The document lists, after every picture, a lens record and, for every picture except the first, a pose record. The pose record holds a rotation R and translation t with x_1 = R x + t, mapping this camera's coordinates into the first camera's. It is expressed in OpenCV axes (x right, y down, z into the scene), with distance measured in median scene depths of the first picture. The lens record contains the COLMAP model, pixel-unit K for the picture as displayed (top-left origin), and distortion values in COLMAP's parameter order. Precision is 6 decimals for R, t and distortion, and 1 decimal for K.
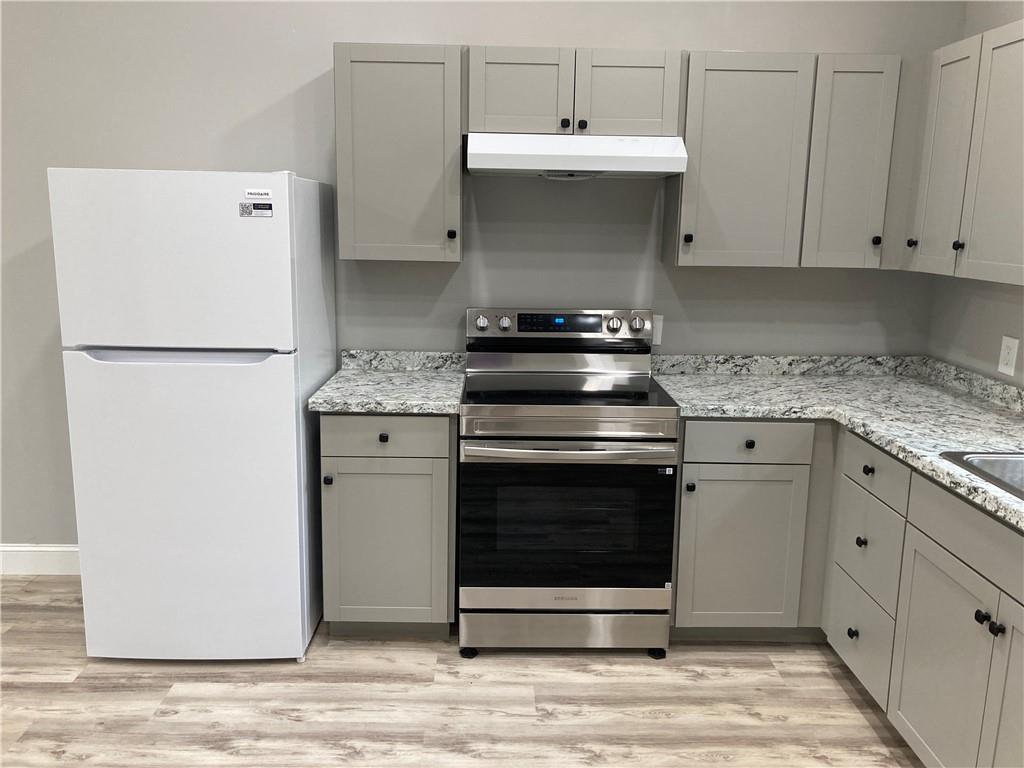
lens RADIAL K [[844.8, 0, 509.6], [0, 844.8, 384.4], [0, 0, 1]] dist [0.056871, -0.059431]
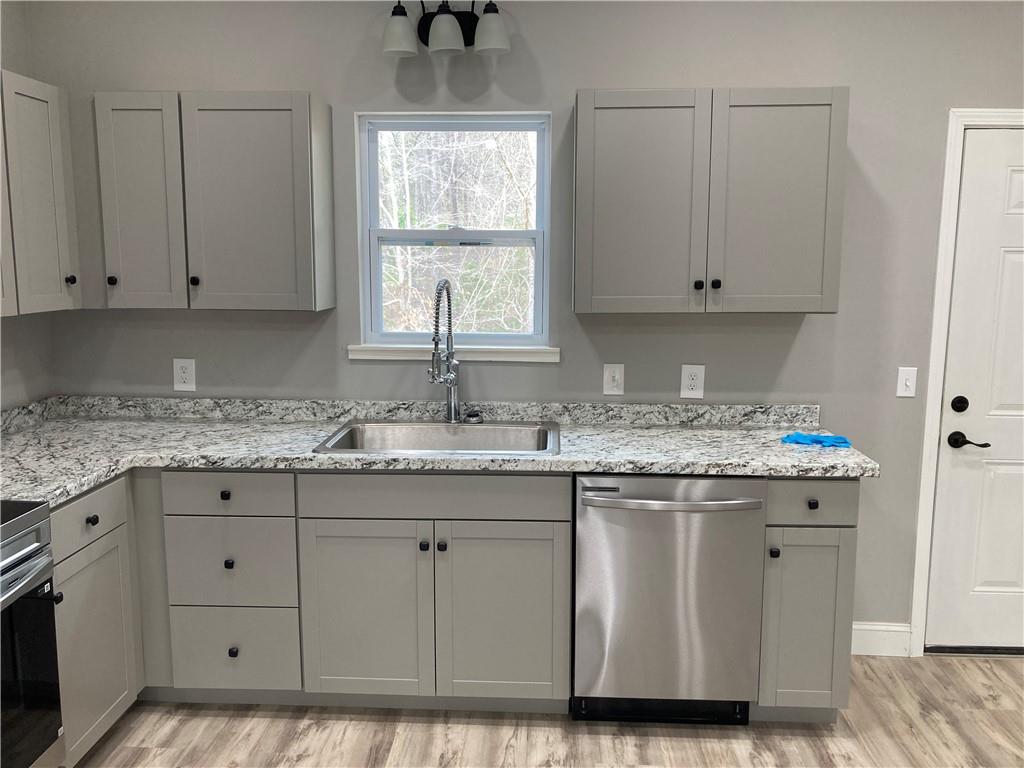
lens RADIAL K [[844.8, 0, 511.4], [0, 844.8, 381.0], [0, 0, 1]] dist [0.056871, -0.059431]
pose [[0.052316, -0.164291, 0.985024, -0.518464], [0.190873, 0.969834, 0.151620, -0.115778], [-0.980220, 0.180083, 0.082097, 0.488841]]
